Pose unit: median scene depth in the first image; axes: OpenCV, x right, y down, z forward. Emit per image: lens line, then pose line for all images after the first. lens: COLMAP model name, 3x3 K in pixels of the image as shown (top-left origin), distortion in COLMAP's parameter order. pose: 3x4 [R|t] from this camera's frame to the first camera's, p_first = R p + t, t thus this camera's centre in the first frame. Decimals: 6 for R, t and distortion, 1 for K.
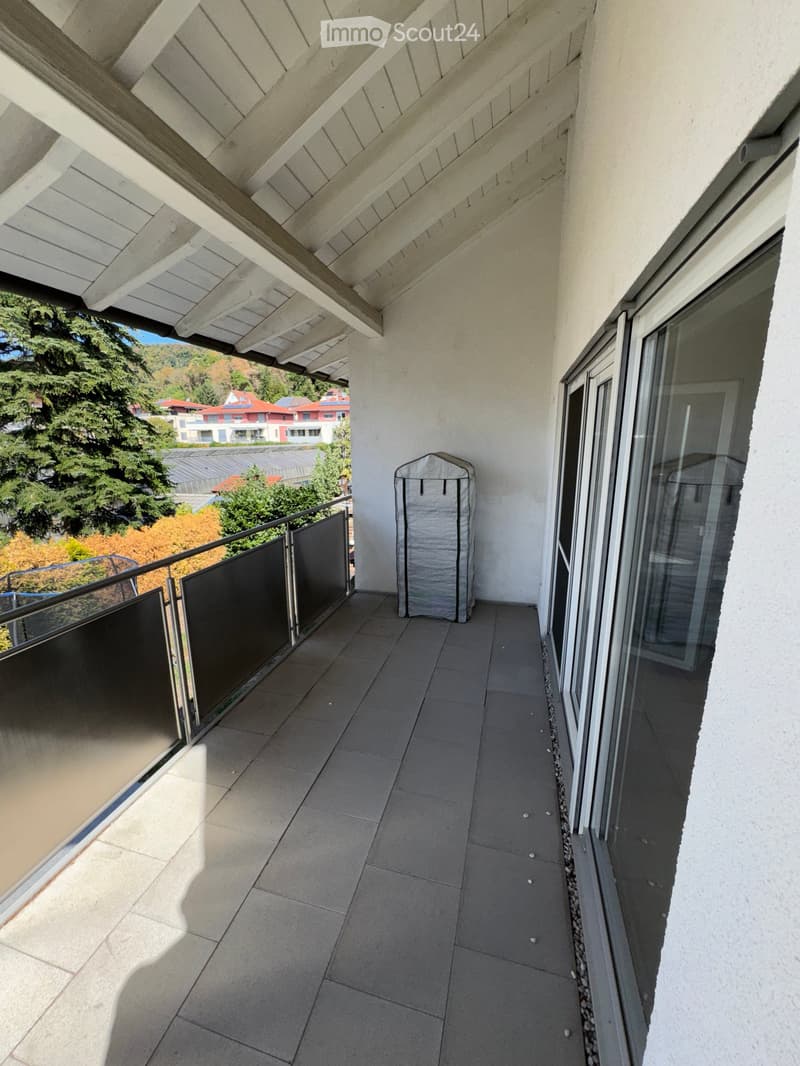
lens RADIAL K [[429.2, 0, 399.2], [0, 429.2, 534.0], [0, 0, 1]] dist [-0.000529, -0.000022]
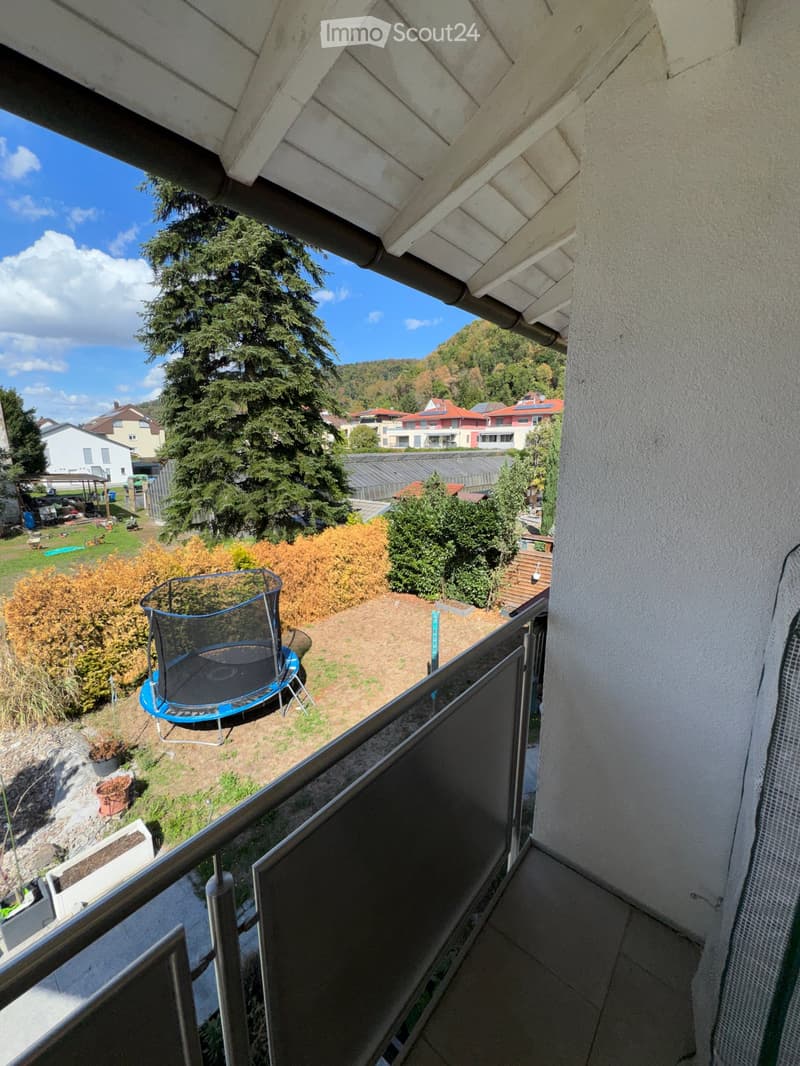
lens RADIAL K [[429.2, 0, 400.2], [0, 429.2, 532.5], [0, 0, 1]] dist [-0.000529, -0.000022]
pose [[0.909171, 0.087085, -0.407216, -0.023994], [-0.093642, 0.995598, 0.003842, -0.040106], [0.405758, 0.034640, 0.913324, 0.182862]]
